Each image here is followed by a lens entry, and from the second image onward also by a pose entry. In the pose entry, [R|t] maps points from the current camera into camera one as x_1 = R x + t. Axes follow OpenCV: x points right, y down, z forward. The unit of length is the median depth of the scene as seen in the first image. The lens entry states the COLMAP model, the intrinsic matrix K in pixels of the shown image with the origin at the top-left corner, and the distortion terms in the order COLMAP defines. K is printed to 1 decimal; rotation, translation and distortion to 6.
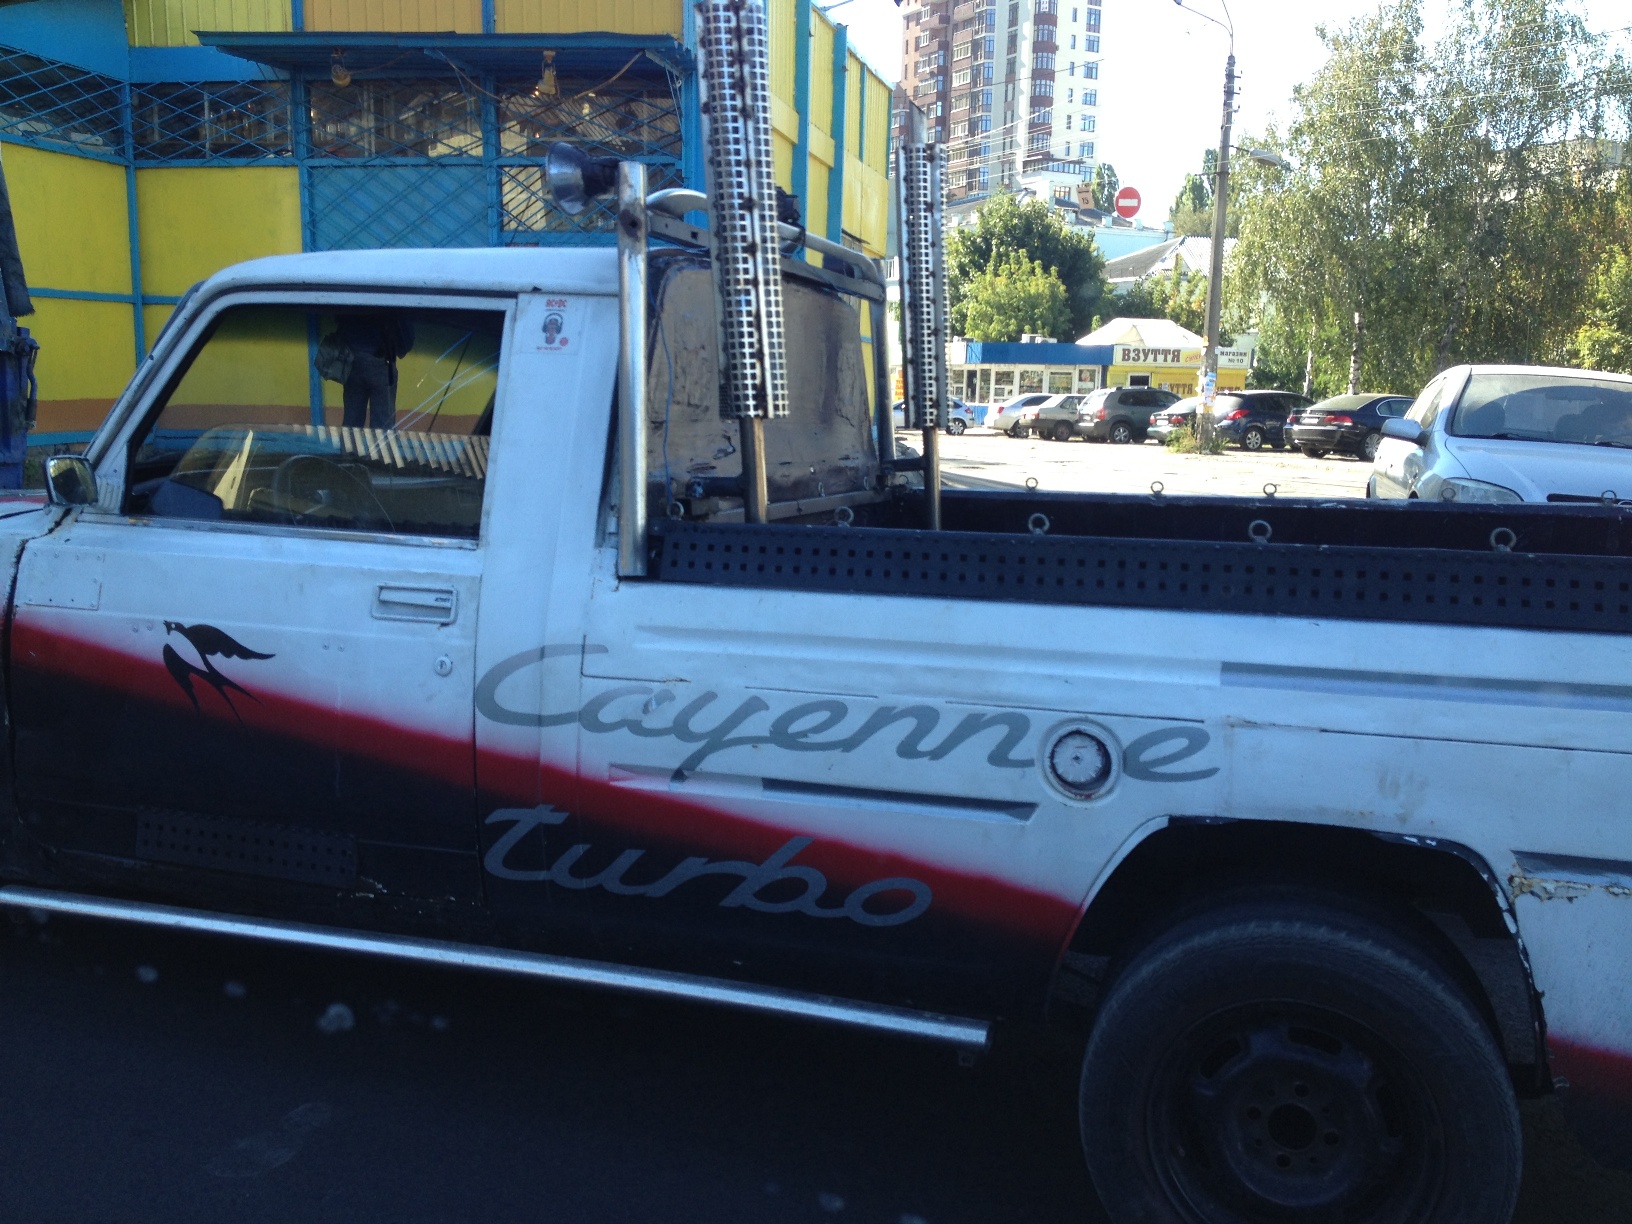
lens RADIAL K [[1633.7, 0, 817.1], [0, 1633.7, 628.0], [0, 0, 1]] dist [0.177823, -0.418524]
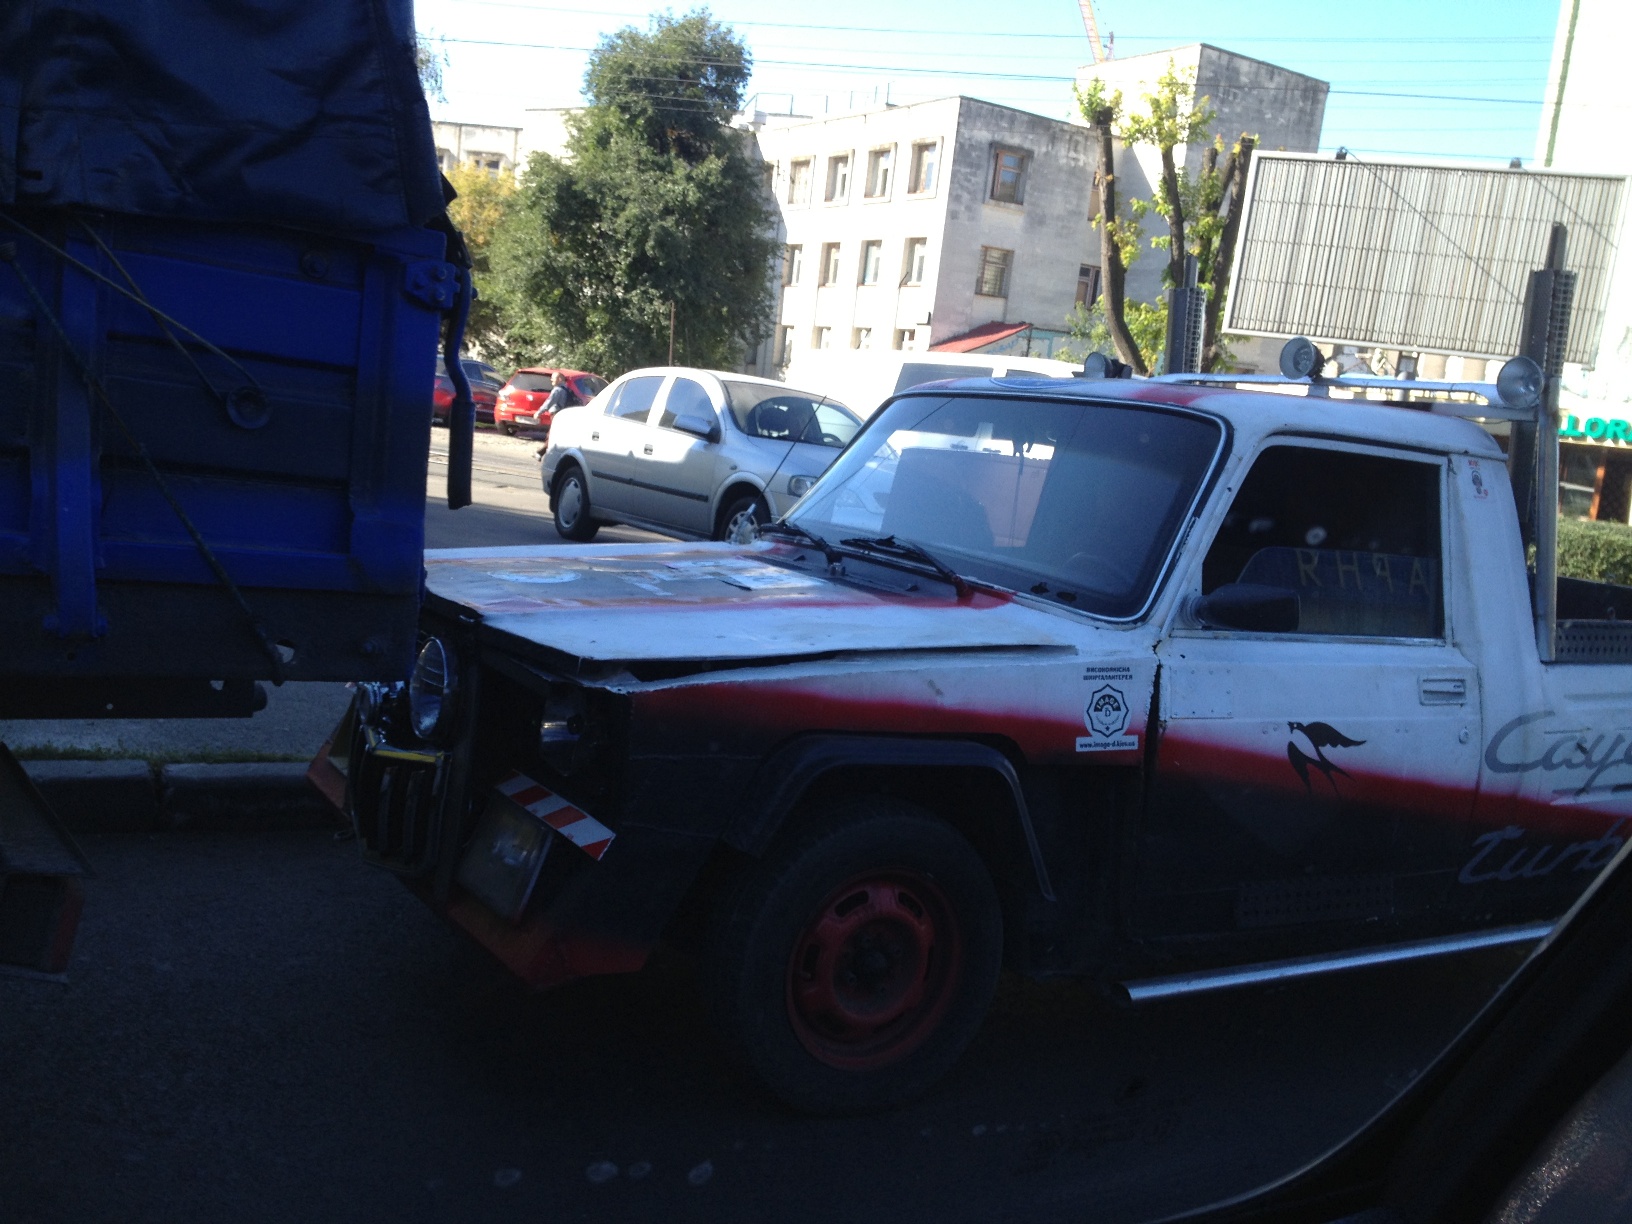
lens RADIAL K [[1642.1, 0, 815.7], [0, 1642.1, 645.2], [0, 0, 1]] dist [0.167396, -0.514430]
pose [[0.625970, -0.071395, 0.776572, -1.600618], [0.015572, 0.996746, 0.079085, -0.165751], [-0.779692, -0.037412, 0.625045, 0.562468]]
